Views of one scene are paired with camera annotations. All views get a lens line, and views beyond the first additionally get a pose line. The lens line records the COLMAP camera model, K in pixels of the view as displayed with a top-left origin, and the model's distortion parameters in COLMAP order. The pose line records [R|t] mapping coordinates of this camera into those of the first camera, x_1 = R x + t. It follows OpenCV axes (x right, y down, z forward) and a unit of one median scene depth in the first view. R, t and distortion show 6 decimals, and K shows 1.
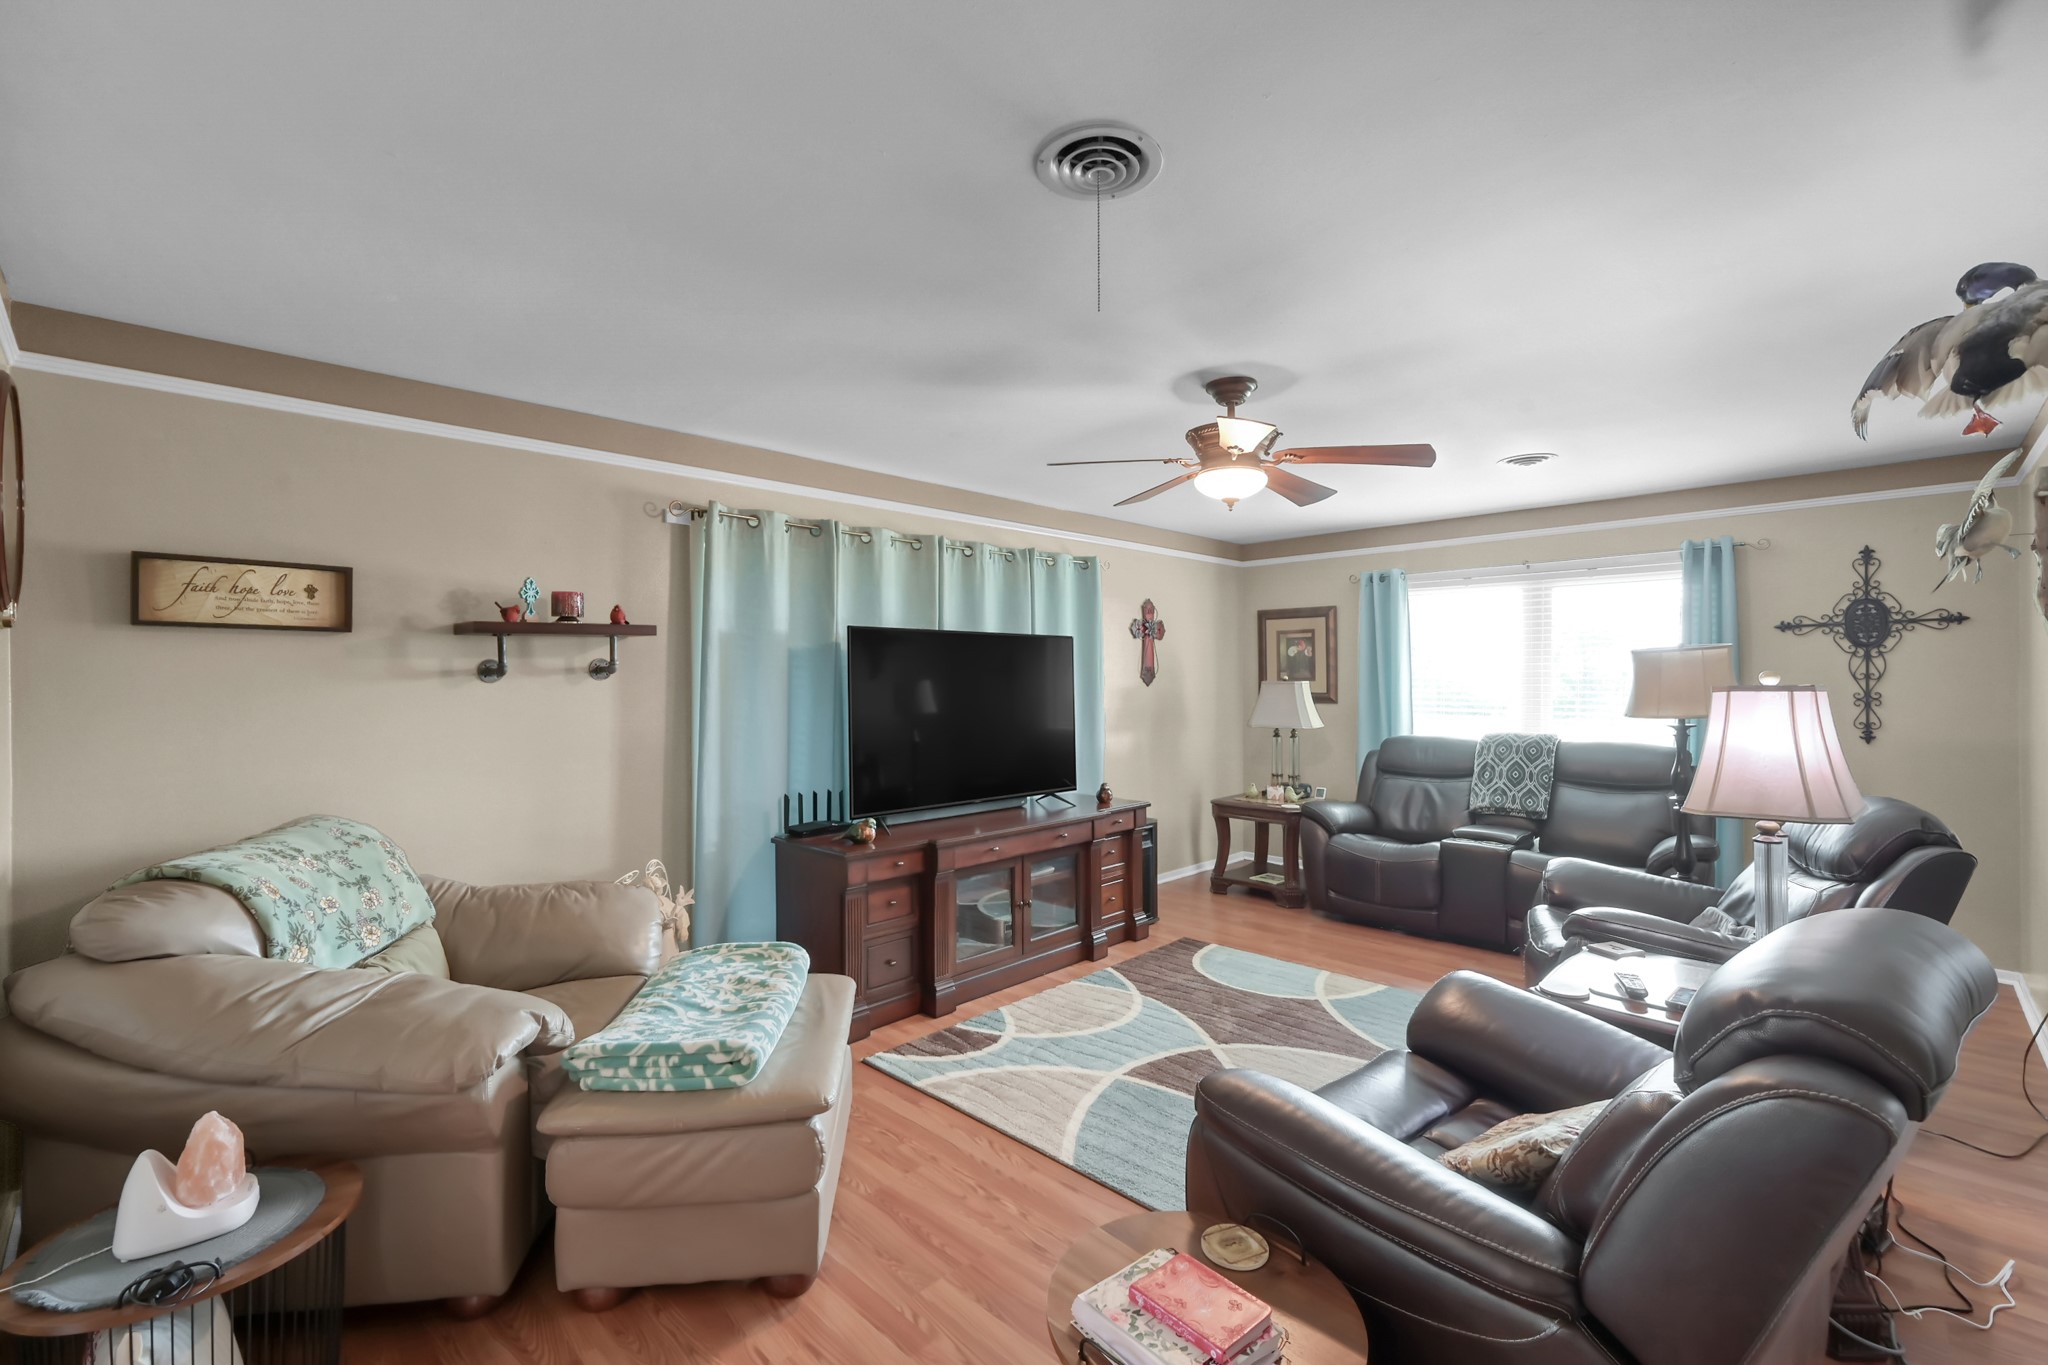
lens RADIAL K [[841.4, 0, 1055.5], [0, 841.4, 677.7], [0, 0, 1]] dist [0.001613, 0.000297]
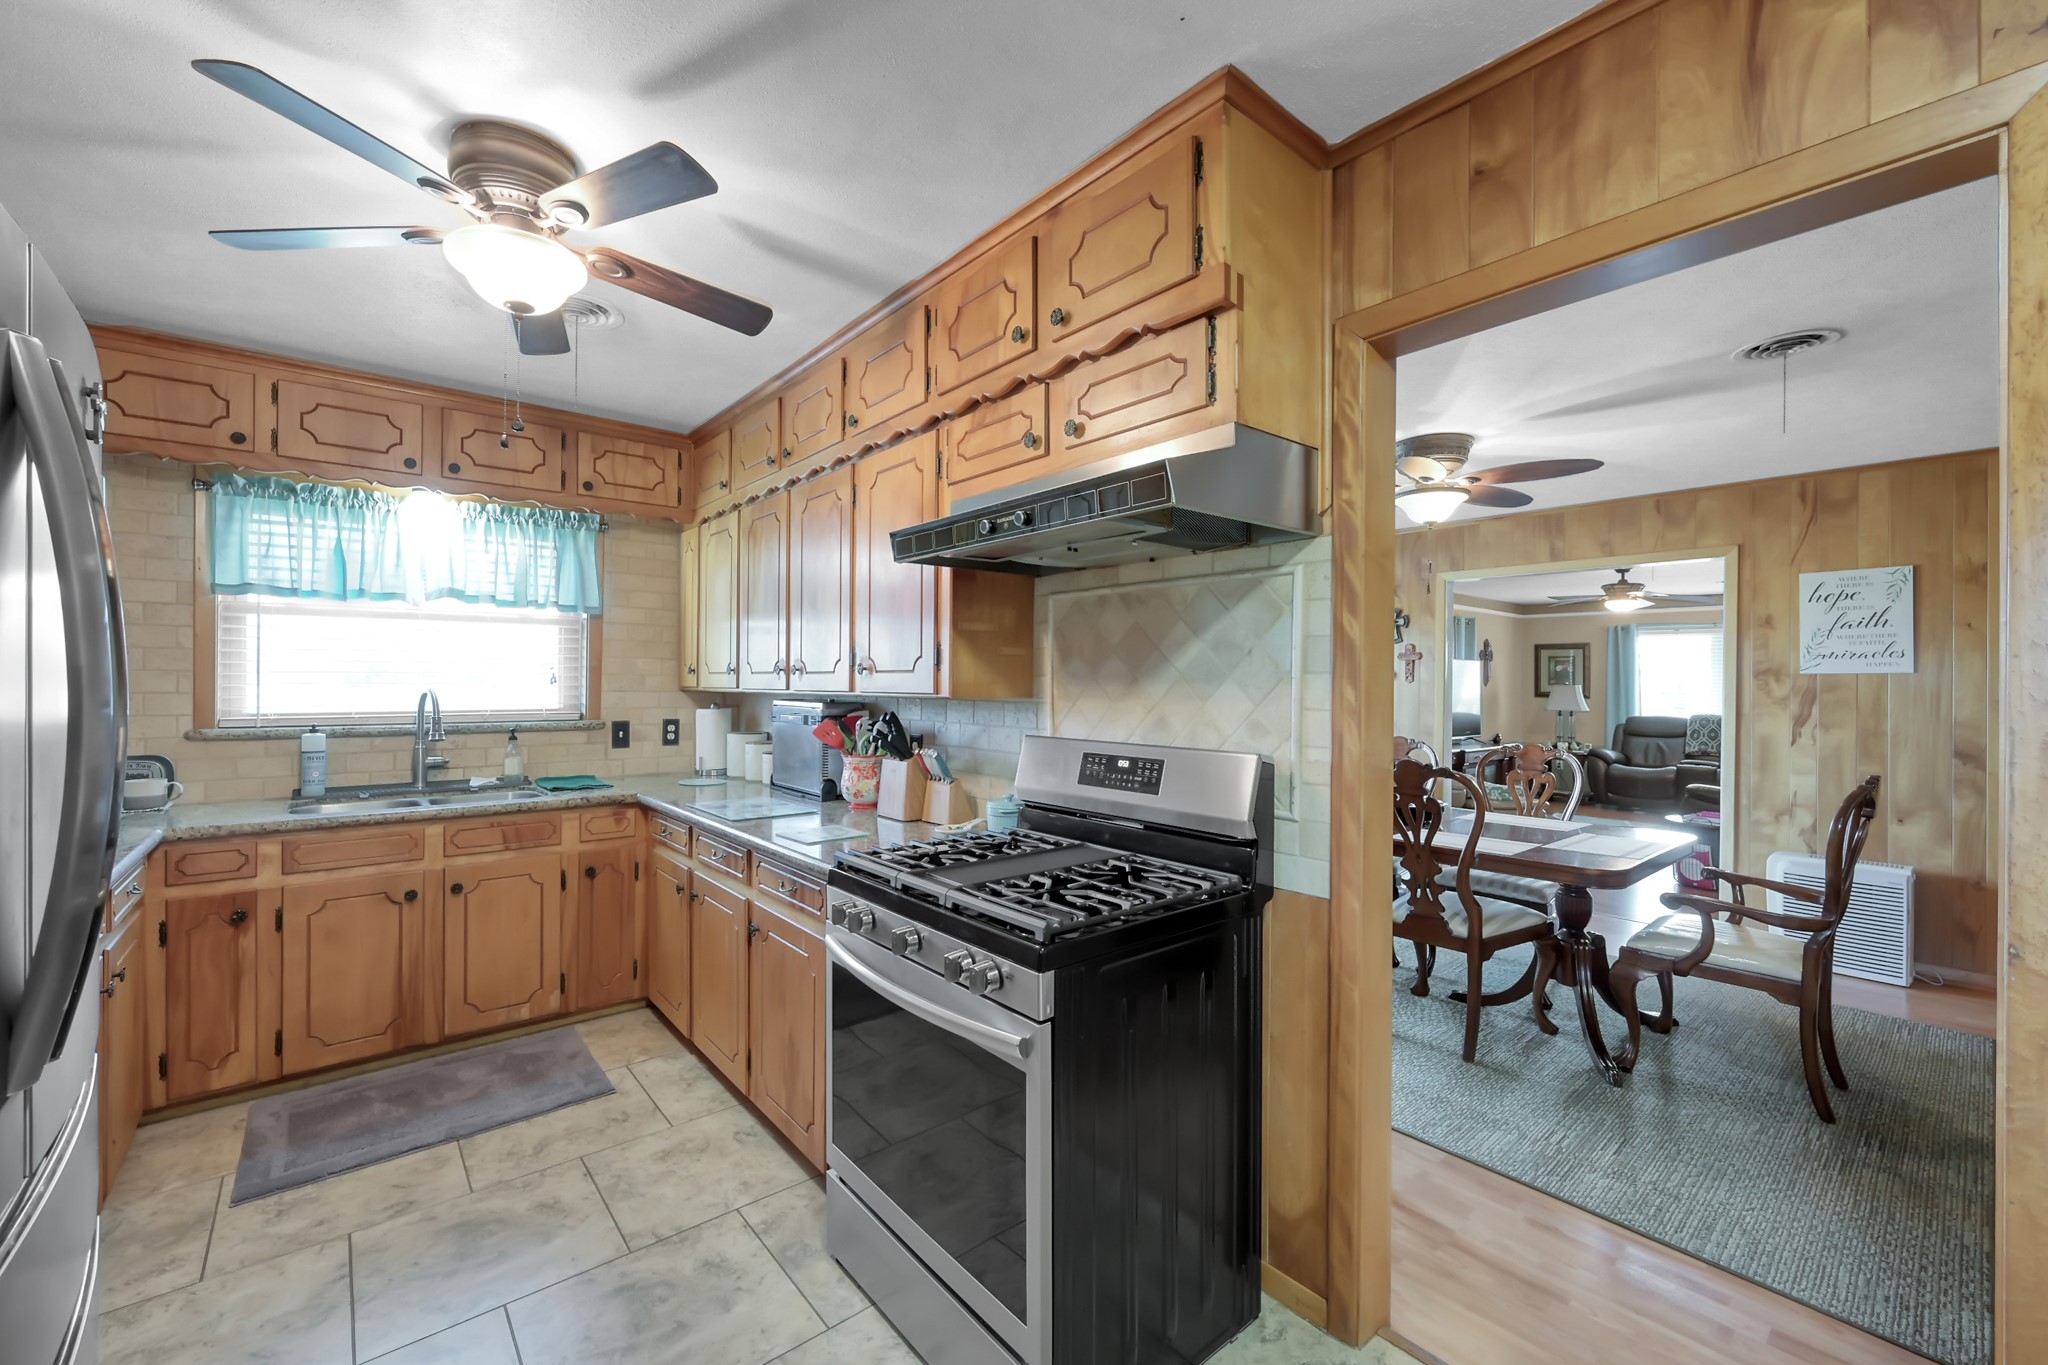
lens RADIAL K [[833.8, 0, 1031.9], [0, 833.8, 681.2], [0, 0, 1]] dist [-0.001067, 0.001069]
pose [[0.996280, 0.014174, -0.084996, -1.060634], [-0.014140, 0.999900, 0.001002, 0.015587], [0.085002, 0.000204, 0.996381, -1.298816]]
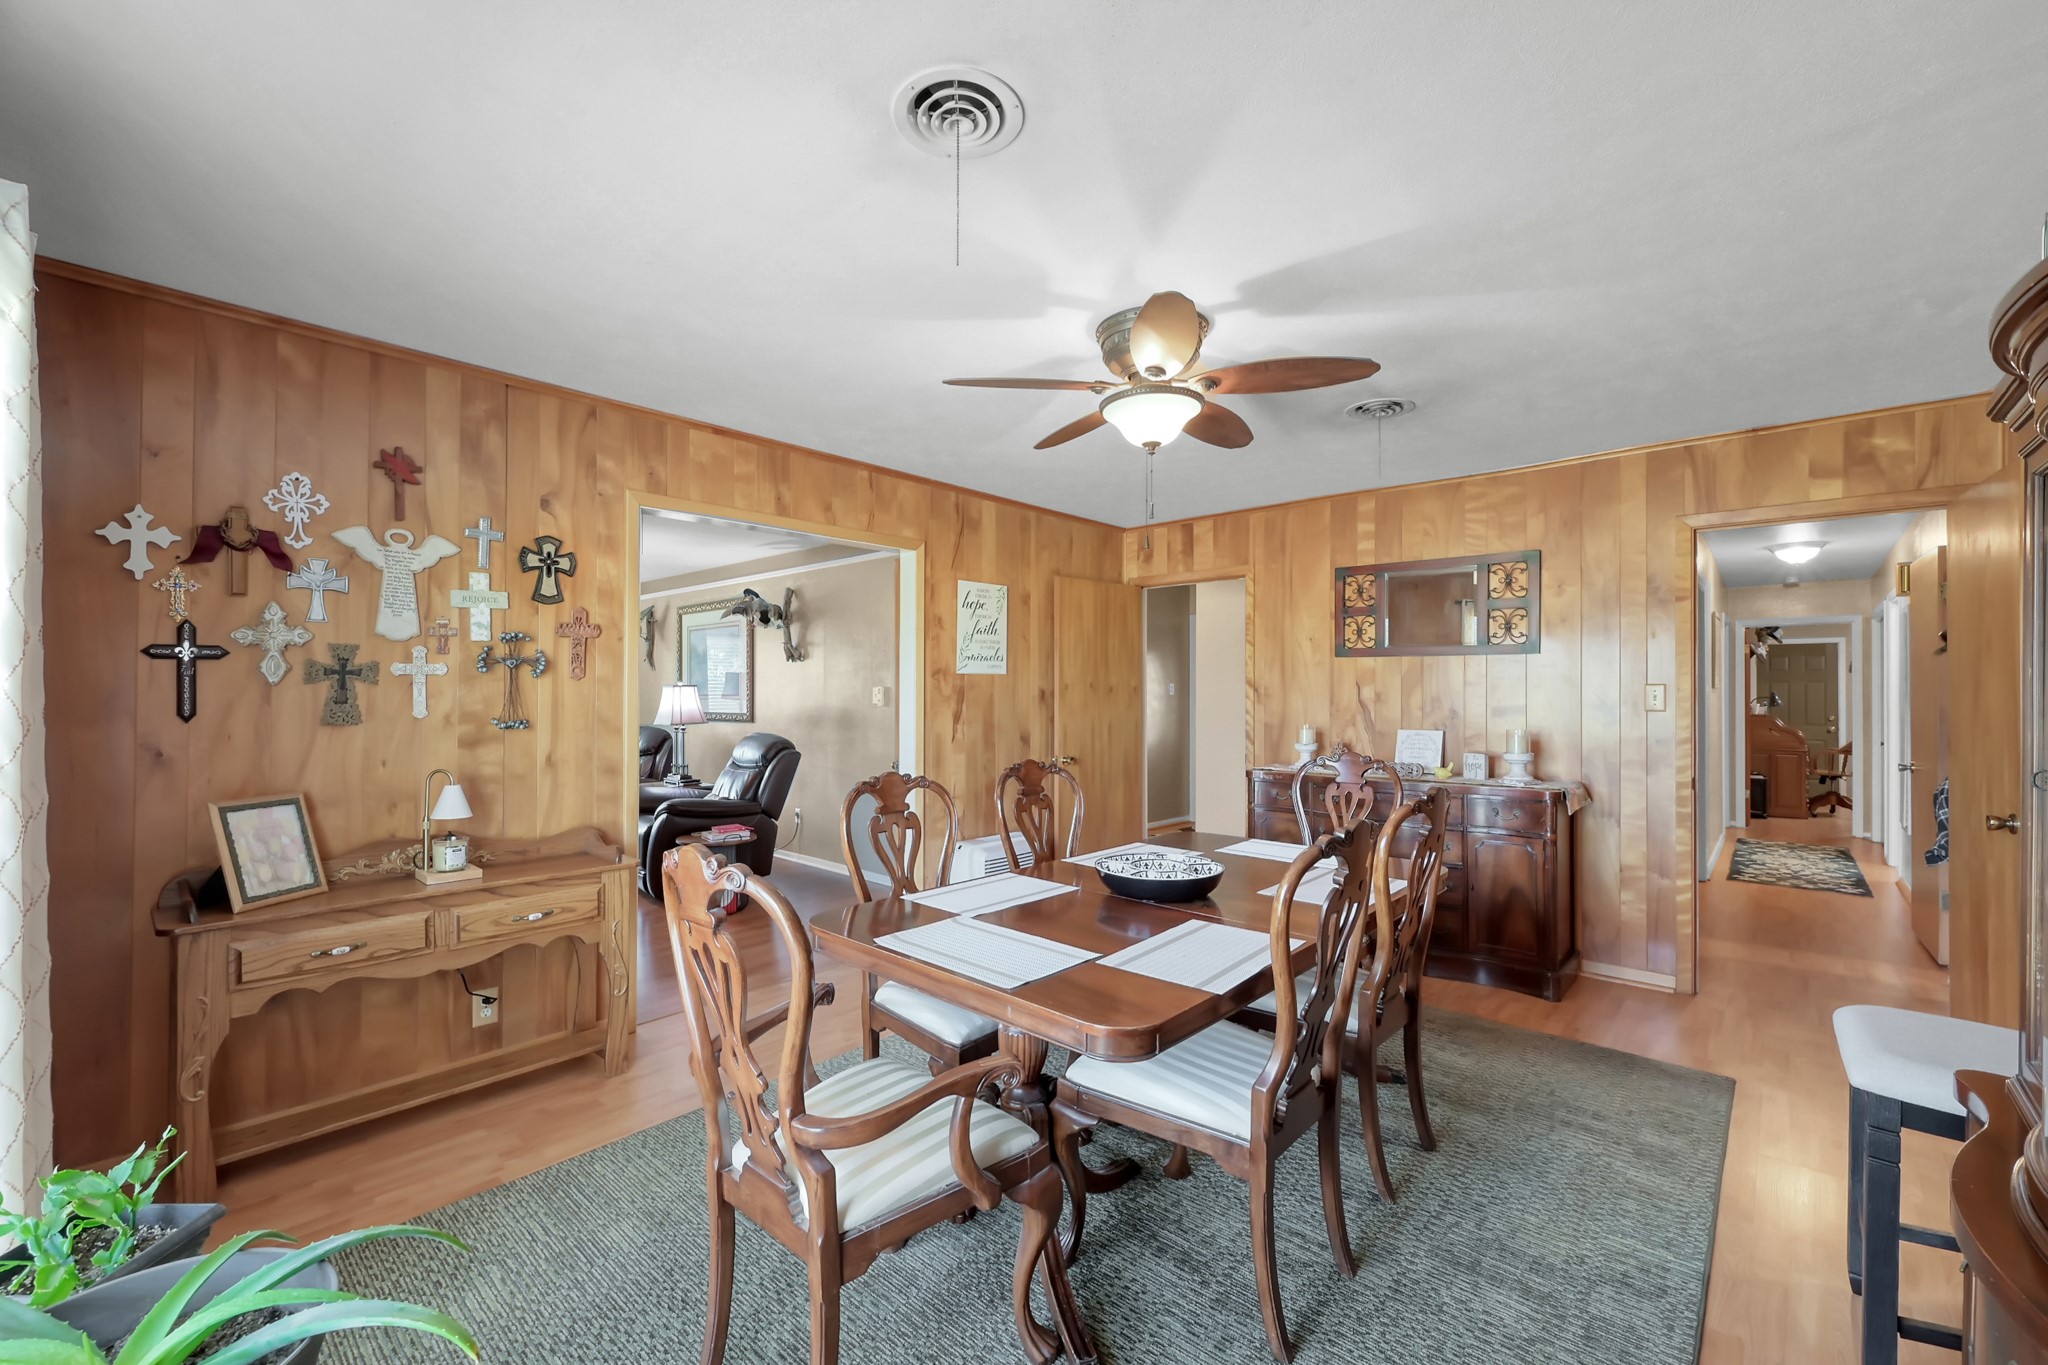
lens RADIAL K [[841.4, 0, 1024.3], [0, 841.4, 685.4], [0, 0, 1]] dist [0.001613, 0.000297]
pose [[-0.050440, 0.013808, 0.998632, -1.352264], [-0.005570, 0.999885, -0.014107, 0.026561], [-0.998712, -0.006274, -0.050358, -0.091743]]
